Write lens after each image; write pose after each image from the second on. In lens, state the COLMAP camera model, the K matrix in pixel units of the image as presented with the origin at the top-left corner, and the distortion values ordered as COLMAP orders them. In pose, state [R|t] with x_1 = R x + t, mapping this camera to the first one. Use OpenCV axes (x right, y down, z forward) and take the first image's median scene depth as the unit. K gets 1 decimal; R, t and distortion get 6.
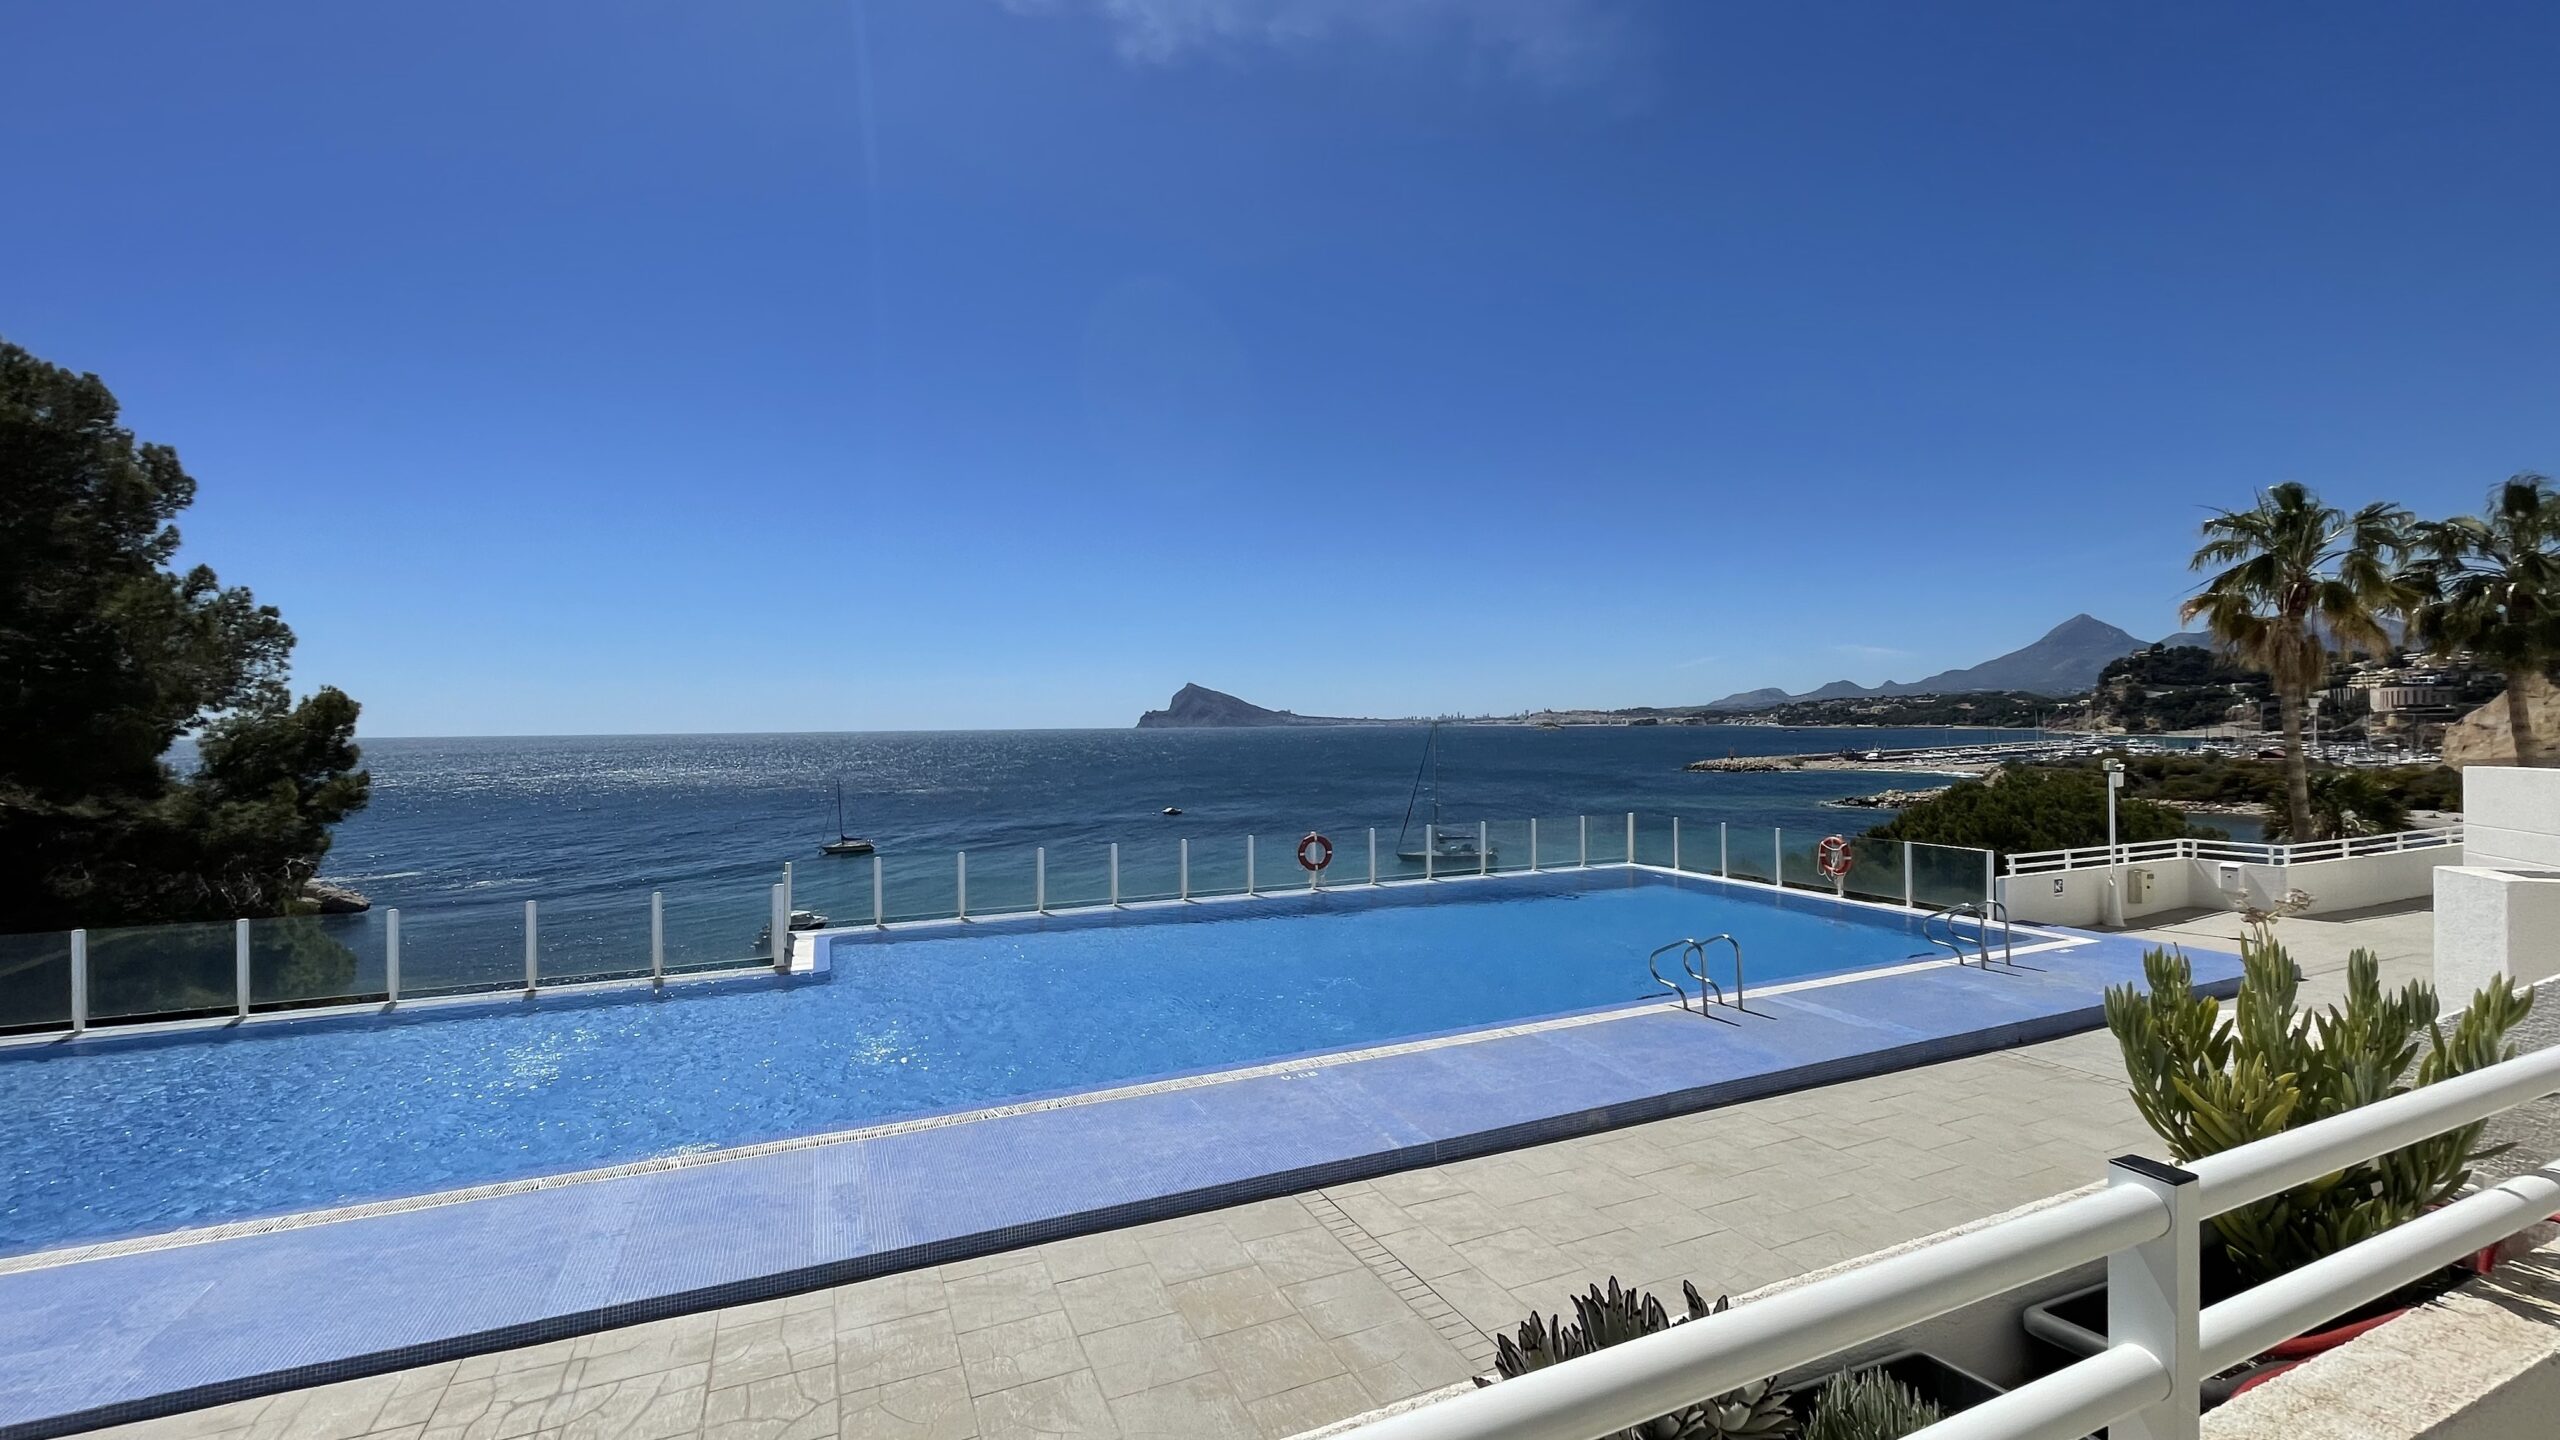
lens RADIAL K [[1035.9, 0, 1275.6], [0, 1035.9, 718.0], [0, 0, 1]] dist [-0.002929, -0.000274]
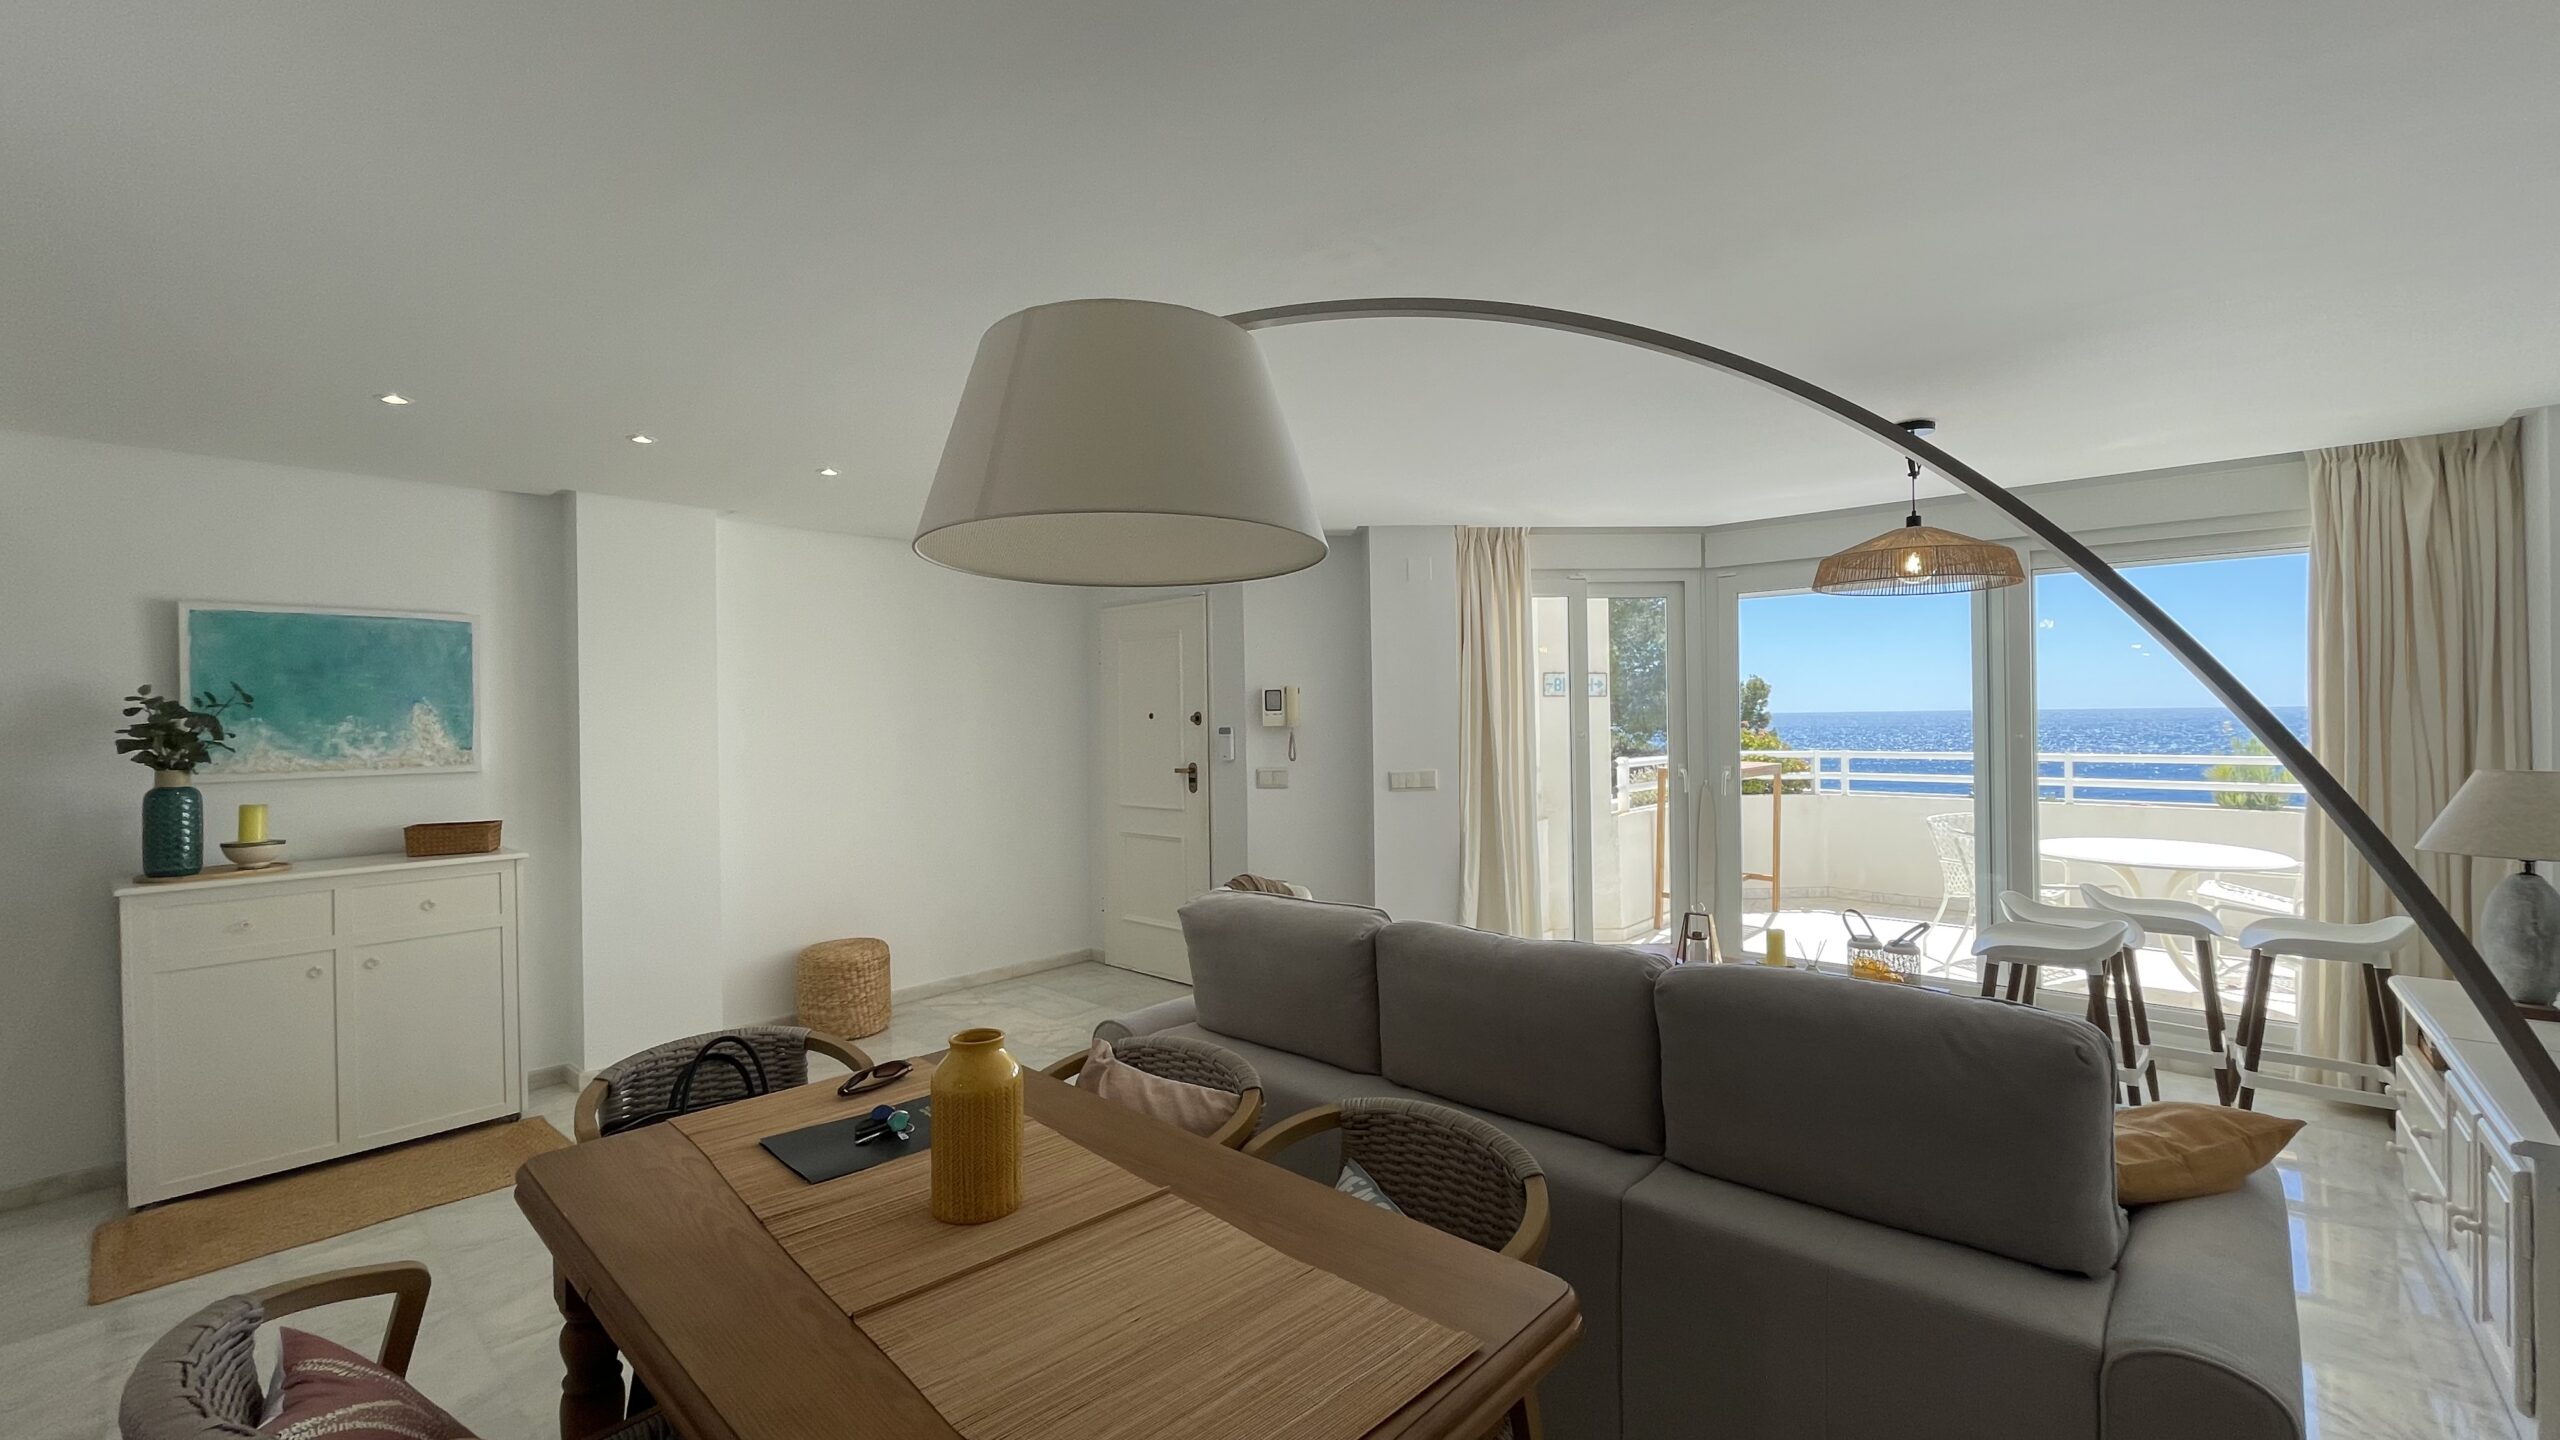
lens RADIAL K [[1035.9, 0, 1275.6], [0, 1035.9, 718.0], [0, 0, 1]] dist [-0.002929, -0.000274]
pose [[0.402957, 0.006231, -0.915198, 0.258333], [0.015482, 0.999787, 0.013624, 0.002506], [0.915088, -0.019659, 0.402775, -0.335363]]
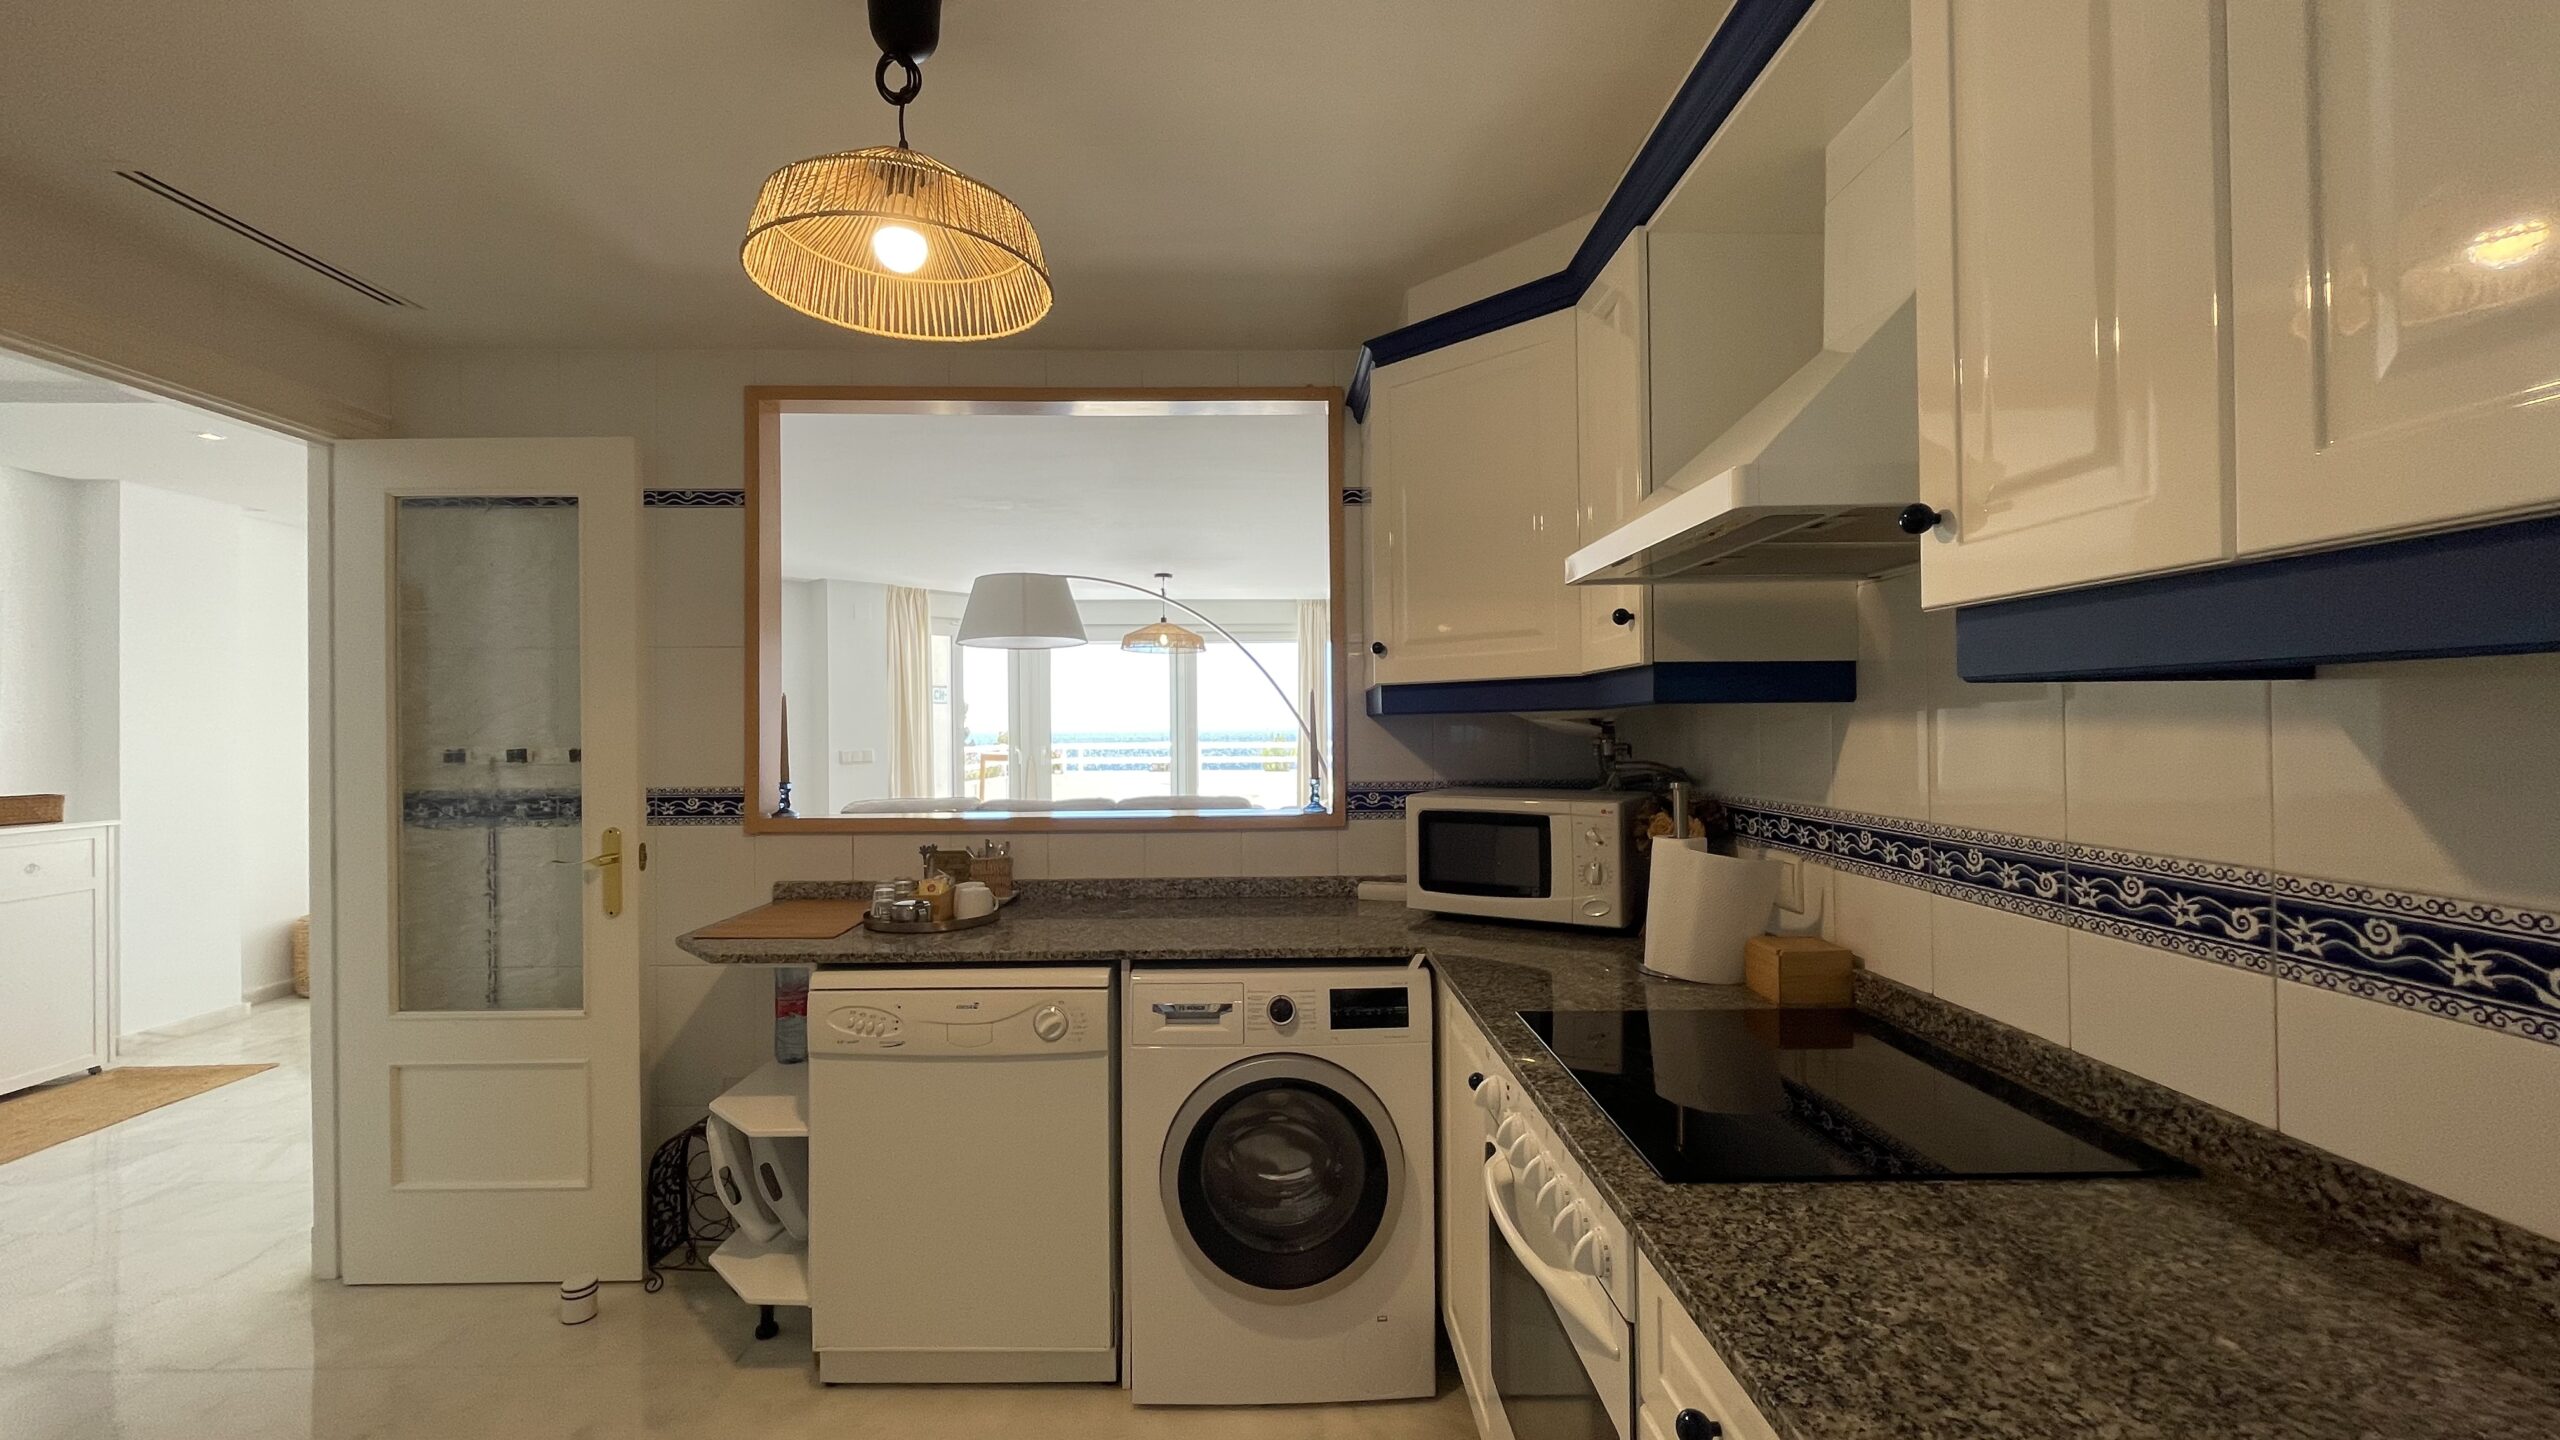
lens RADIAL K [[1035.9, 0, 1275.6], [0, 1035.9, 718.0], [0, 0, 1]] dist [-0.002929, -0.000274]
pose [[0.922655, -0.002048, -0.385621, 0.318673], [0.003280, 0.999991, 0.002537, 0.007593], [0.385613, -0.003606, 0.922654, -0.486396]]
